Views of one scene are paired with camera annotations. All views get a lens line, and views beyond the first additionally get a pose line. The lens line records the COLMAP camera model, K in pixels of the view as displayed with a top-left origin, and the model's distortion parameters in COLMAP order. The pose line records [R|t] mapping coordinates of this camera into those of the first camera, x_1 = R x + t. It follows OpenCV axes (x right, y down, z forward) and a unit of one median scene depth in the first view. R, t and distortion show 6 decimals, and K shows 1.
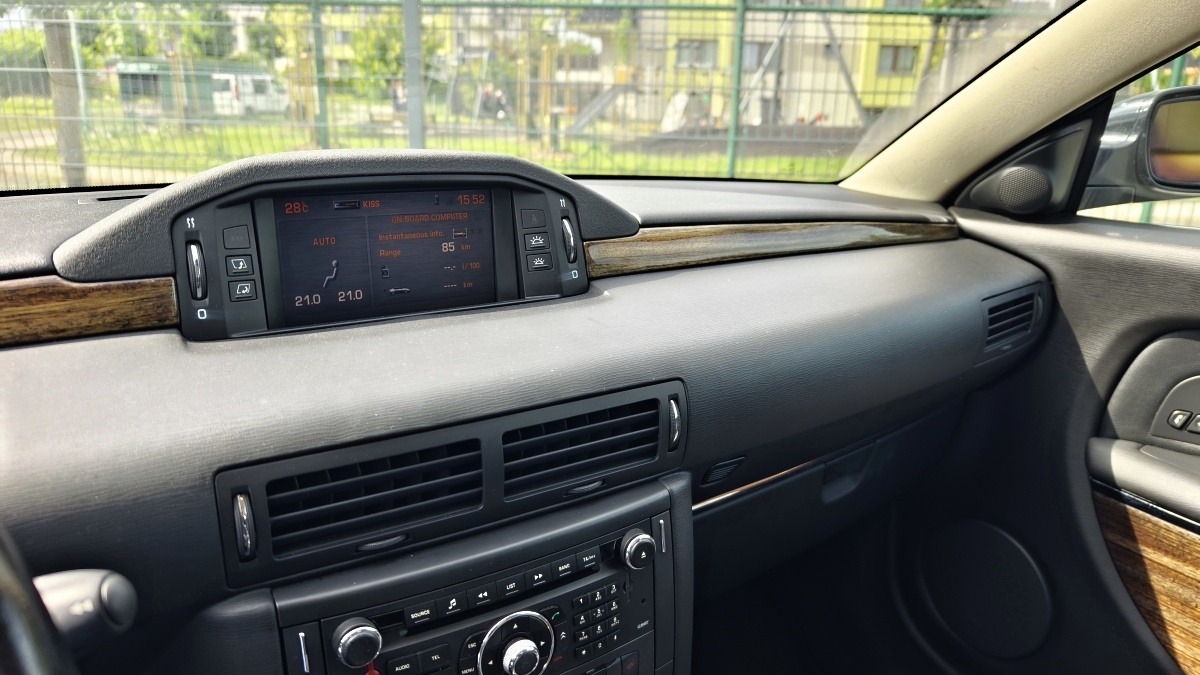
lens RADIAL K [[834.3, 0, 600.0], [0, 834.3, 337.5], [0, 0, 1]] dist [0.000931, -0.005898]
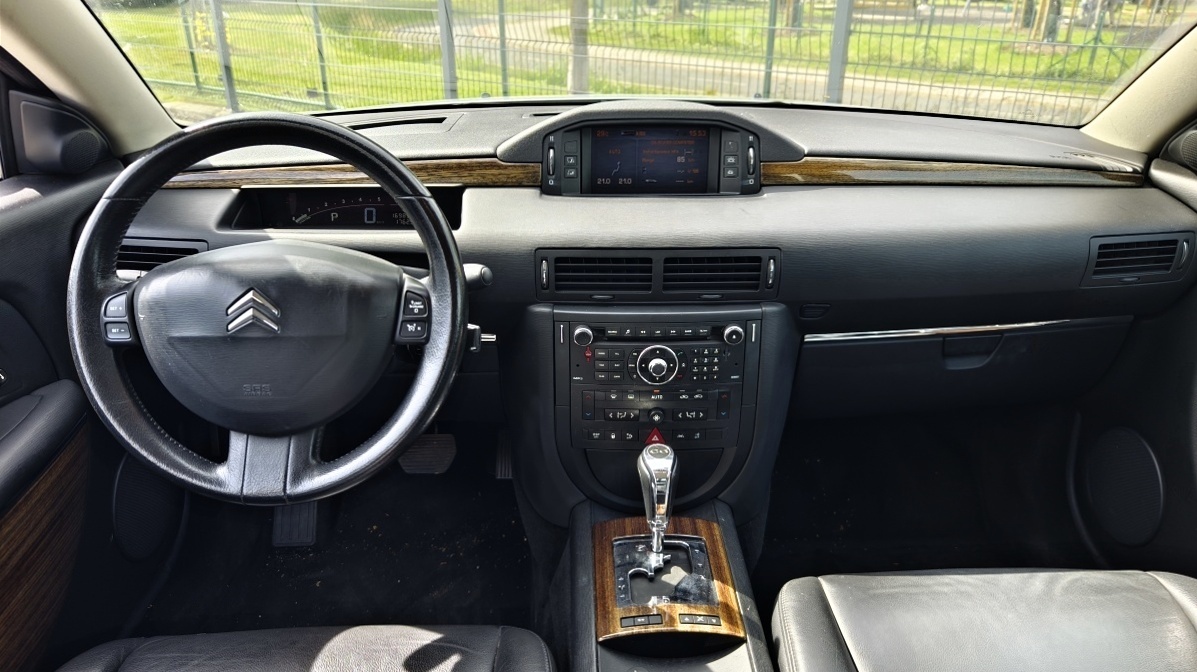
lens RADIAL K [[824.1, 0, 598.8], [0, 824.1, 366.3], [0, 0, 1]] dist [0.011791, -0.003069]
pose [[0.853840, 0.214037, -0.474495, 0.653296], [-0.132406, 0.970873, 0.199686, -0.006750], [0.503414, -0.107674, 0.857310, -0.721451]]
